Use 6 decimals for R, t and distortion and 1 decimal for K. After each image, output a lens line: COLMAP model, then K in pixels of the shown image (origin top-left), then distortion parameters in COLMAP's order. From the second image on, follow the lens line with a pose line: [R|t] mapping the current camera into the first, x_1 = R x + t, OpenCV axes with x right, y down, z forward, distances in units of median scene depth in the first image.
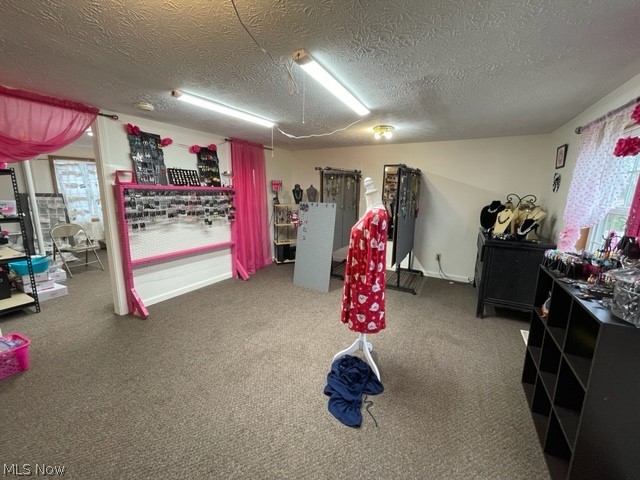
lens RADIAL K [[258.4, 0, 320.0], [0, 258.4, 240.0], [0, 0, 1]] dist [0.000034, -0.000025]
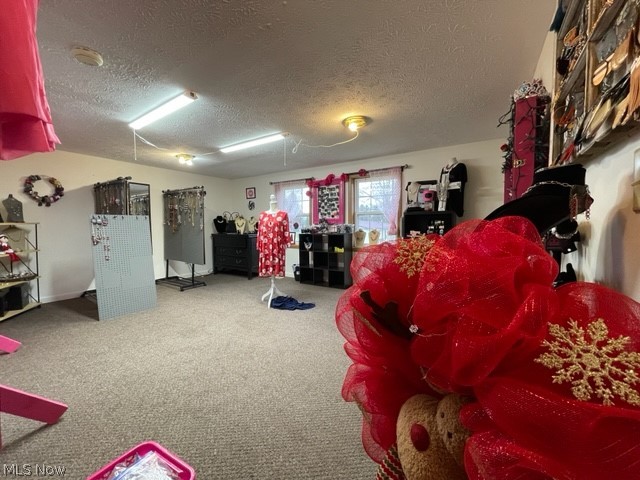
lens RADIAL K [[258.4, 0, 320.0], [0, 258.4, 240.0], [0, 0, 1]] dist [0.000034, -0.000025]
pose [[0.064282, -0.079724, 0.994742, -1.047116], [0.198718, 0.977863, 0.065530, 0.018157], [-0.977946, 0.193461, 0.078702, 0.346354]]
